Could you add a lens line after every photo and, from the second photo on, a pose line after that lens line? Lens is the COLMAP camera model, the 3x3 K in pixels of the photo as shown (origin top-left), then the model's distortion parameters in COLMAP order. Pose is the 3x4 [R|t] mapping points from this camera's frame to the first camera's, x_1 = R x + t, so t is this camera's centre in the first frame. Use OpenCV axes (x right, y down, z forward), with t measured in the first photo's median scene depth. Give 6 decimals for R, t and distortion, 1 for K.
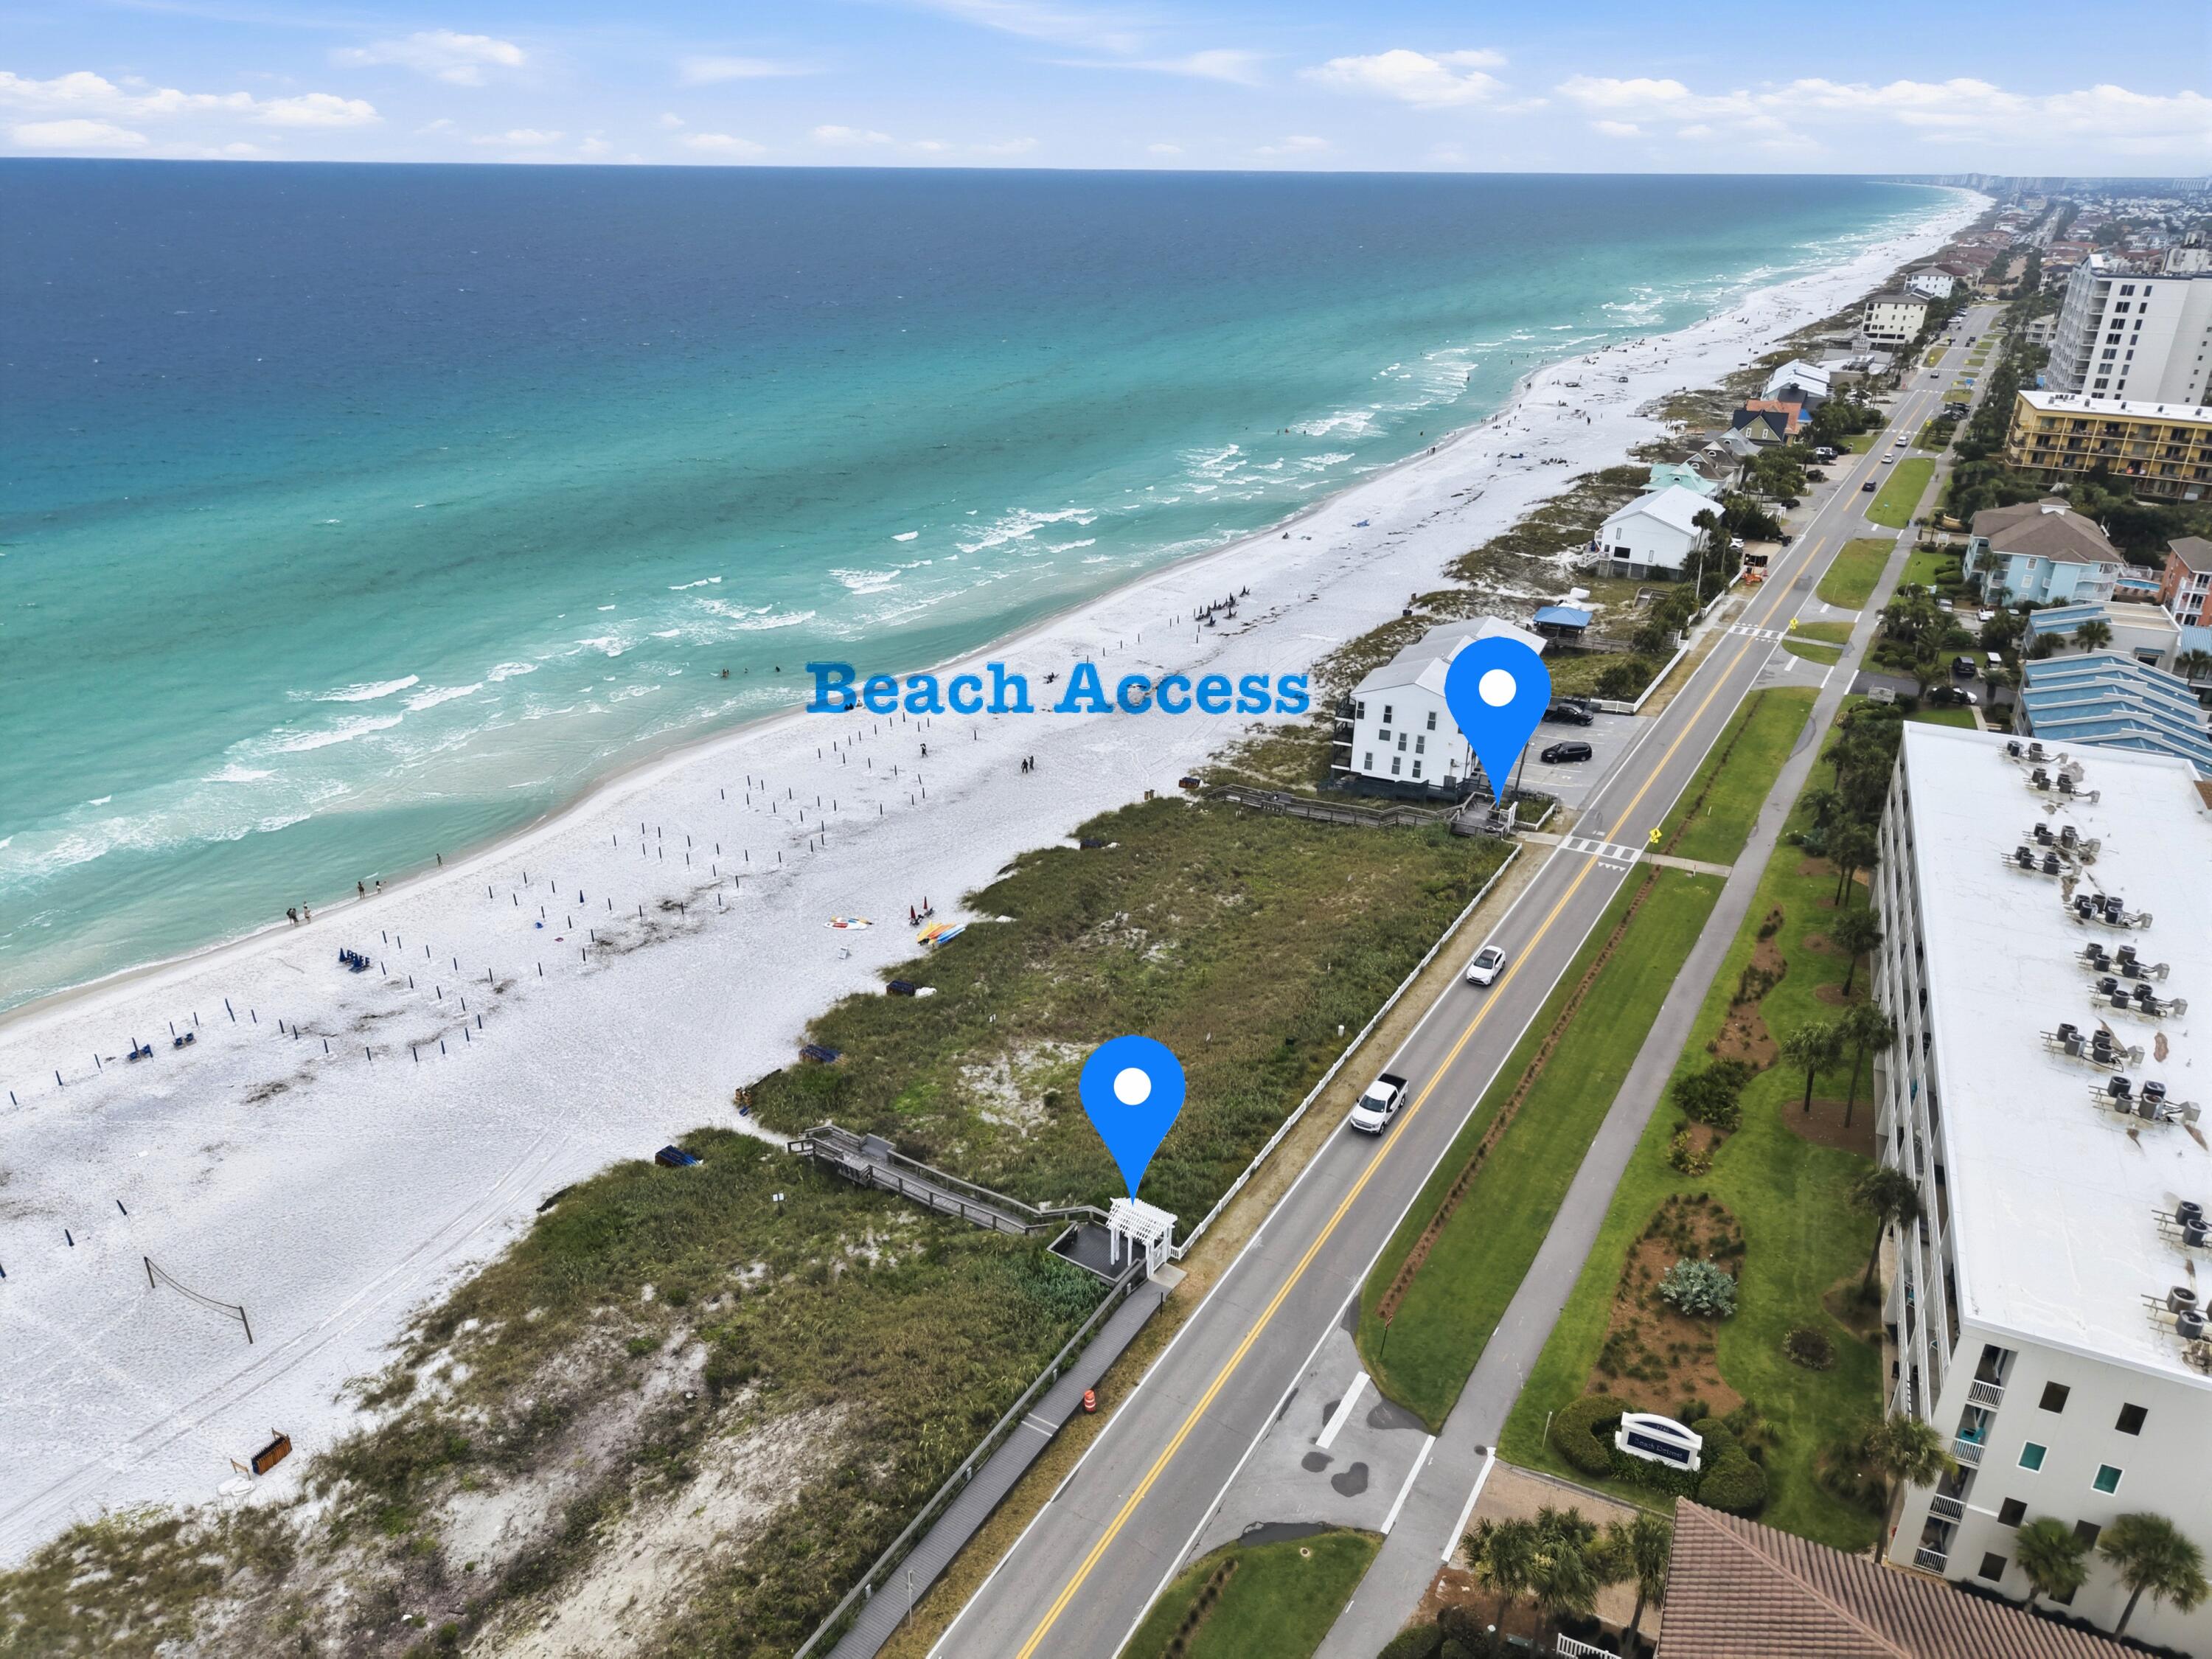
lens RADIAL K [[1478.3, 0, 1099.3], [0, 1478.3, 830.6], [0, 0, 1]] dist [0.030325, -0.028616]
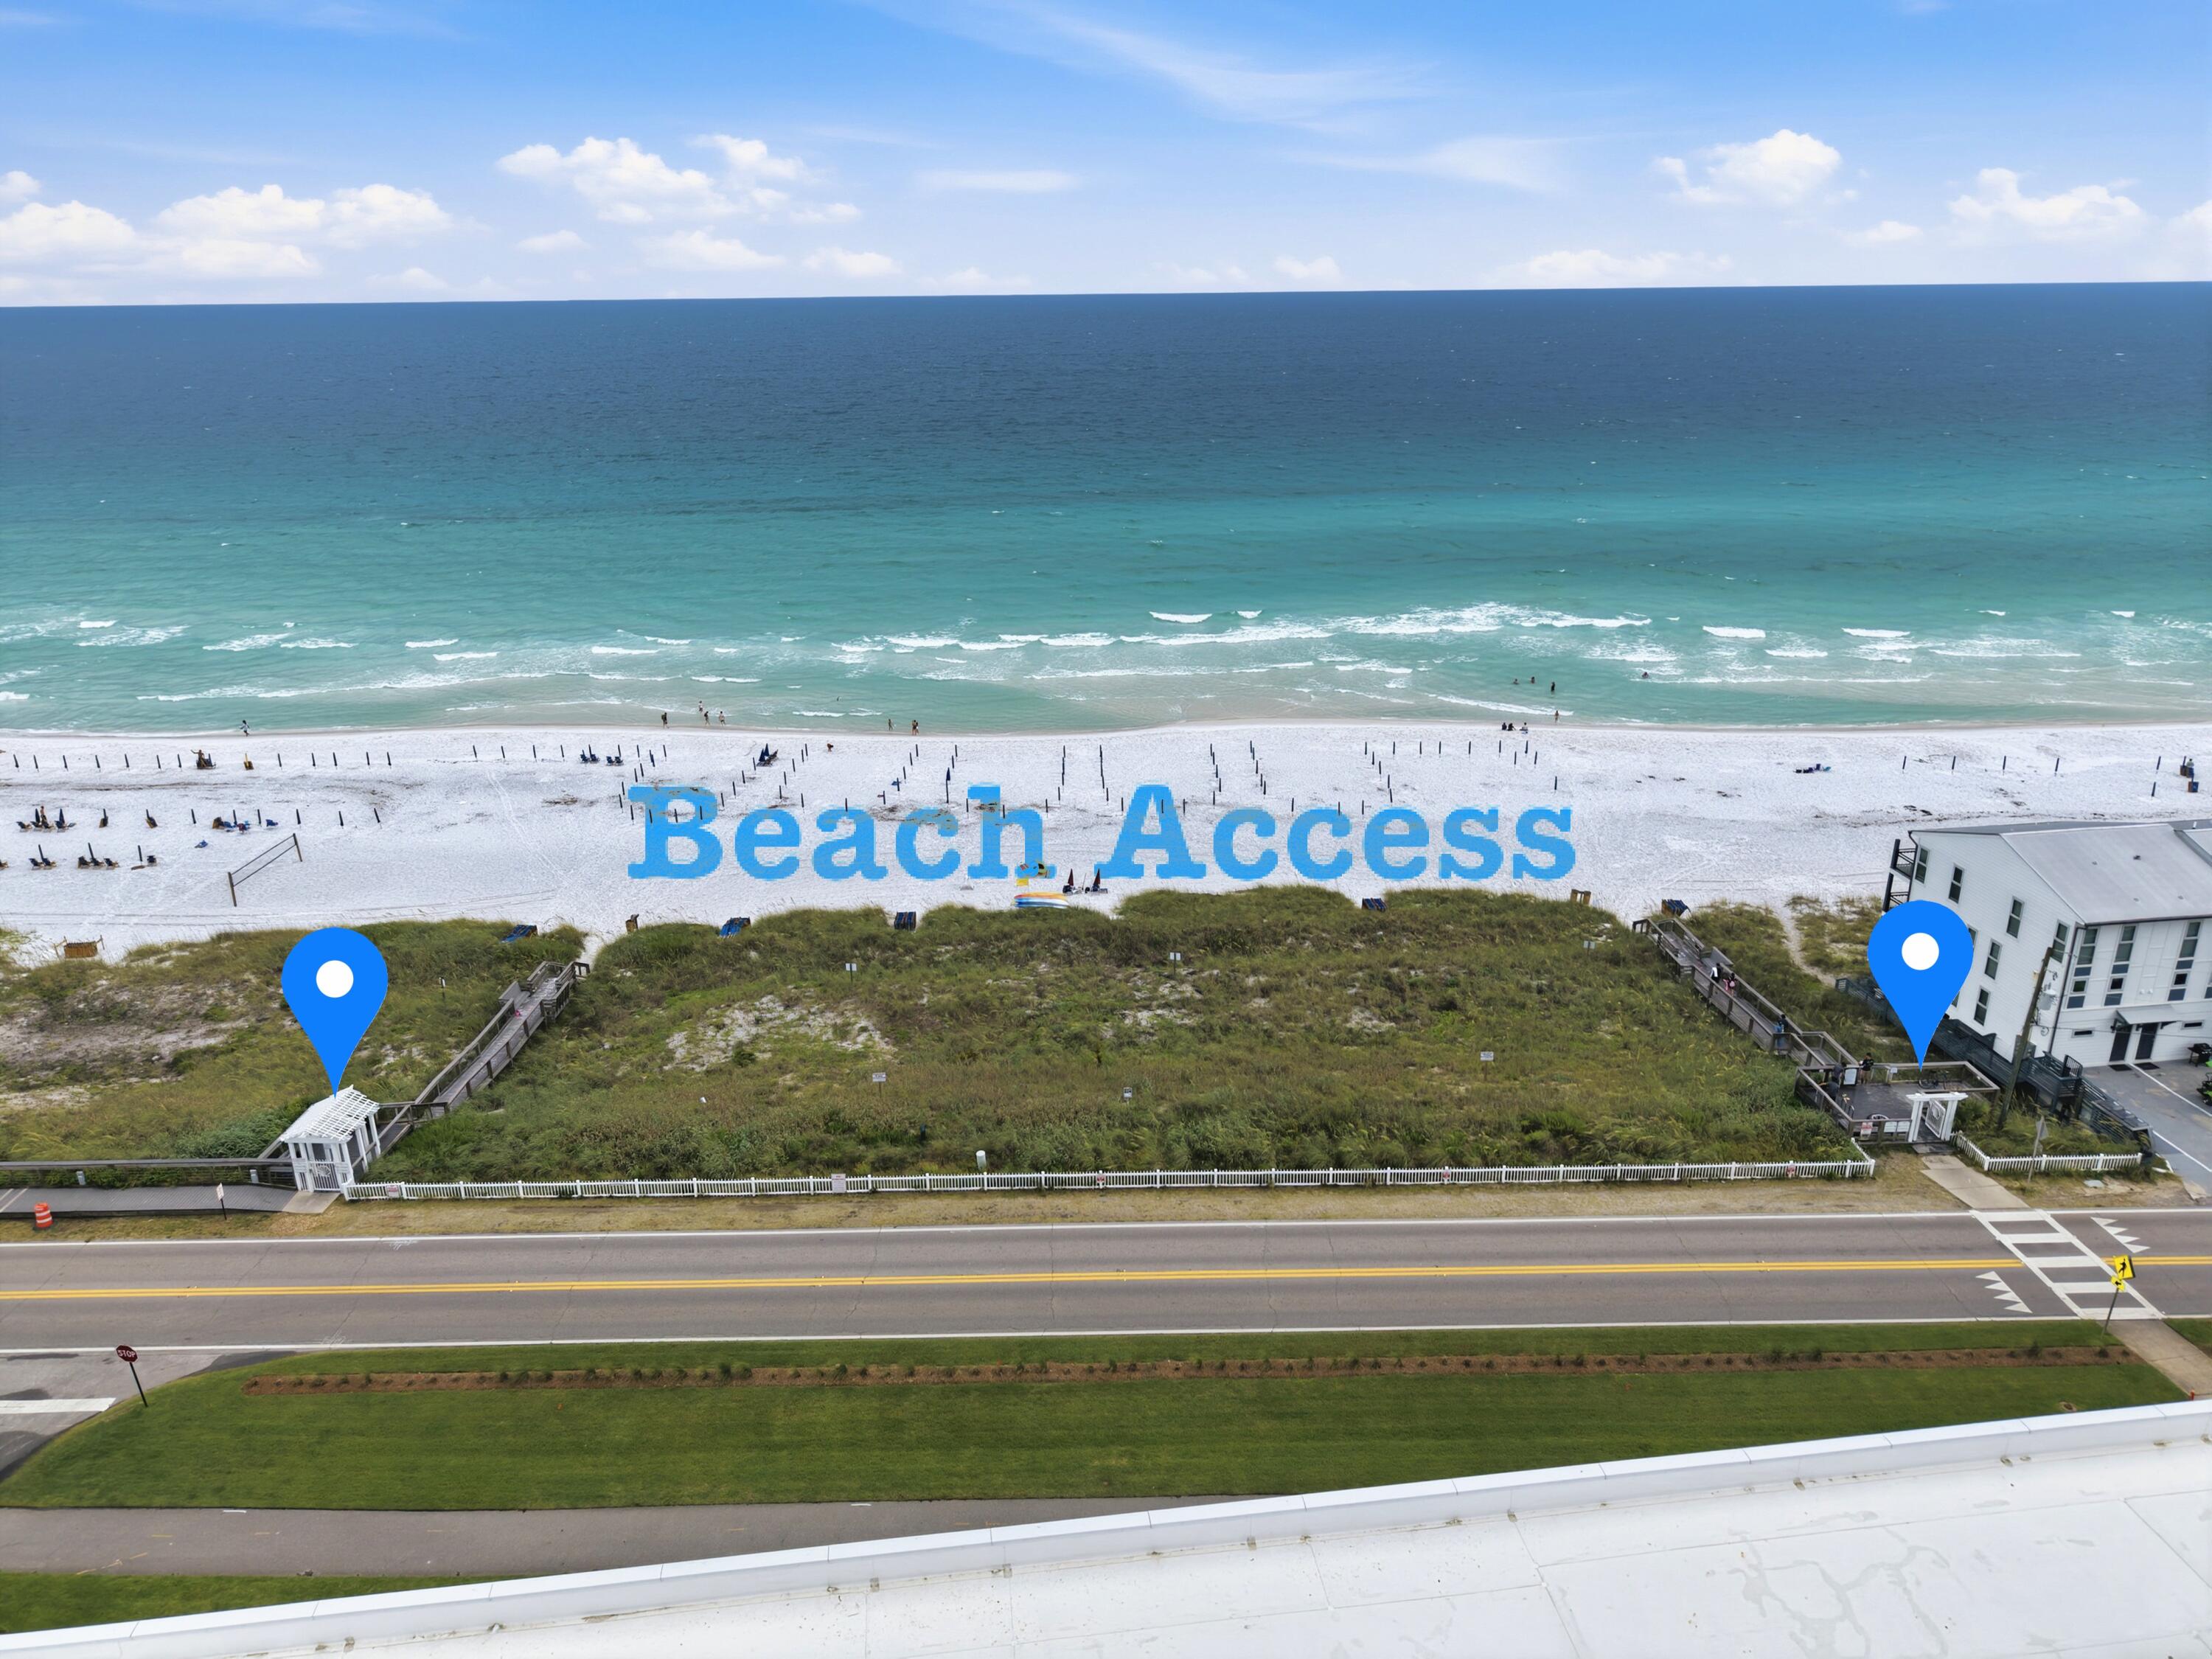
lens RADIAL K [[1483.5, 0, 1106.0], [0, 1483.5, 829.5], [0, 0, 1]] dist [0.020718, -0.021310]
pose [[0.527879, 0.275636, -0.803348, 0.608055], [-0.334100, 0.937007, 0.101959, -0.067772], [0.780846, 0.214577, 0.586717, 0.614542]]
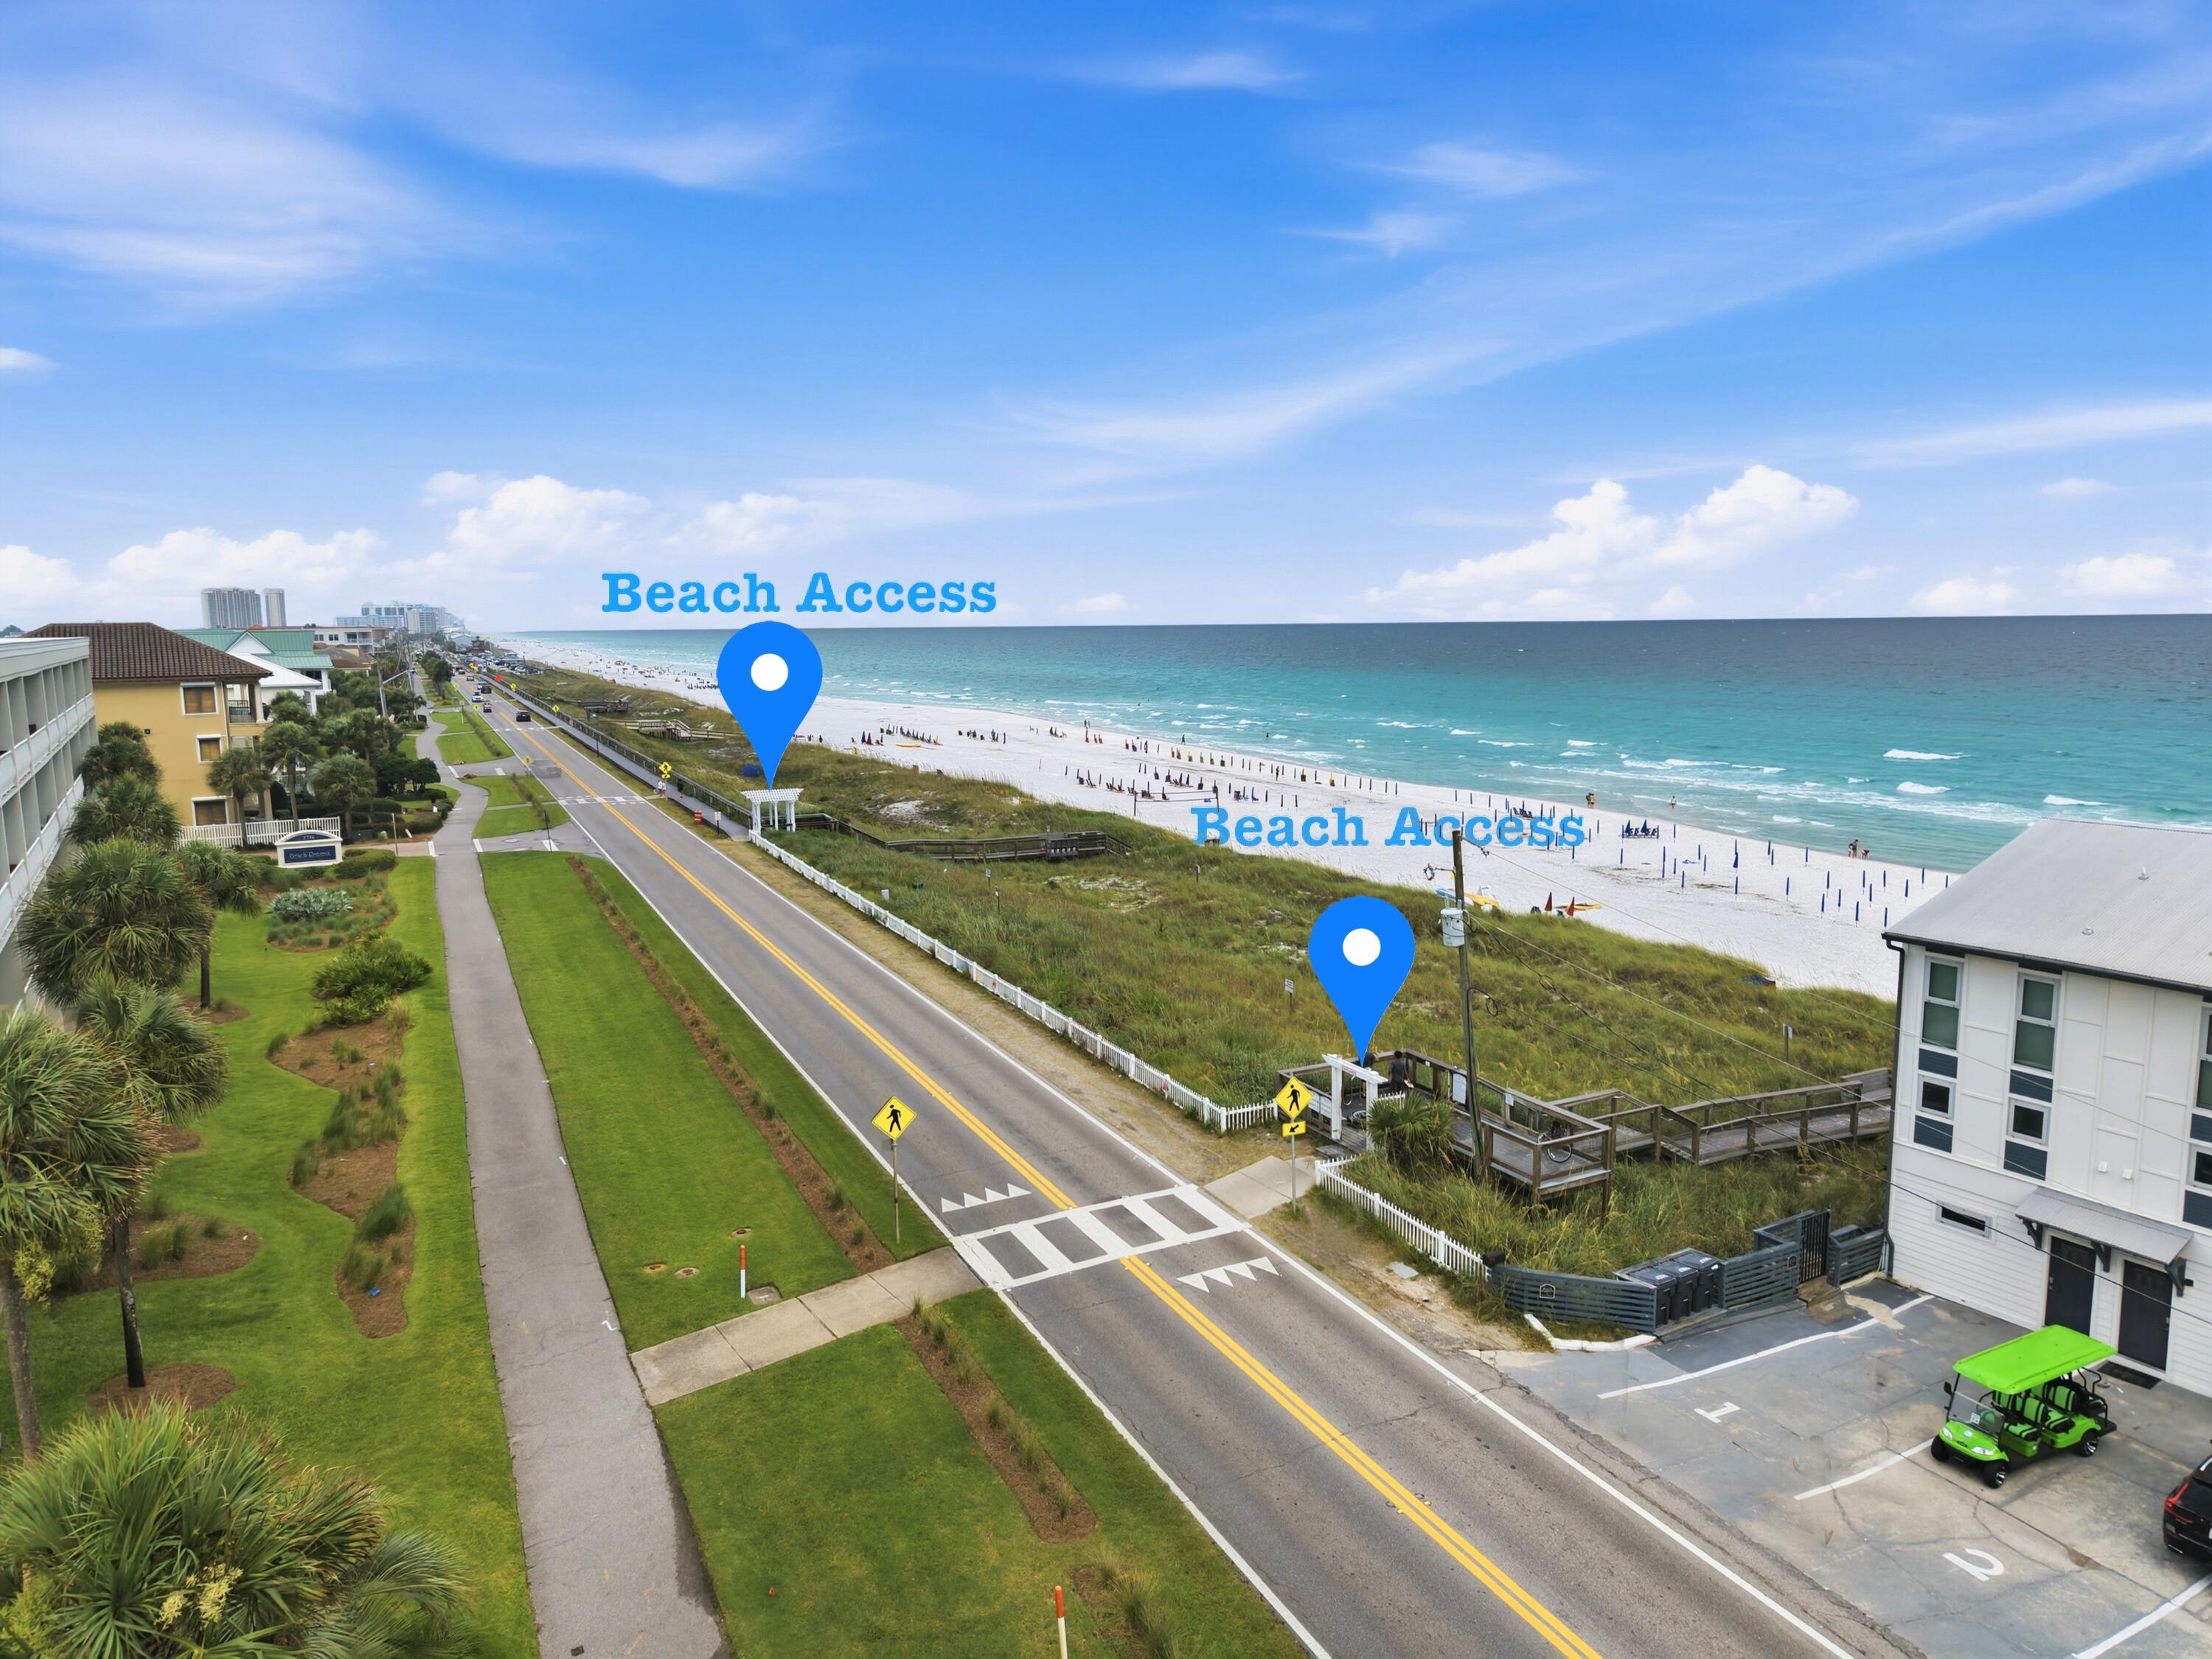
lens RADIAL K [[1478.3, 0, 1099.3], [0, 1478.3, 830.6], [0, 0, 1]] dist [0.030325, -0.028616]
pose [[-0.555229, 0.114298, -0.823806, 0.661902], [-0.336532, 0.874927, 0.348207, -0.172157], [0.760570, 0.470572, -0.447320, 1.311750]]
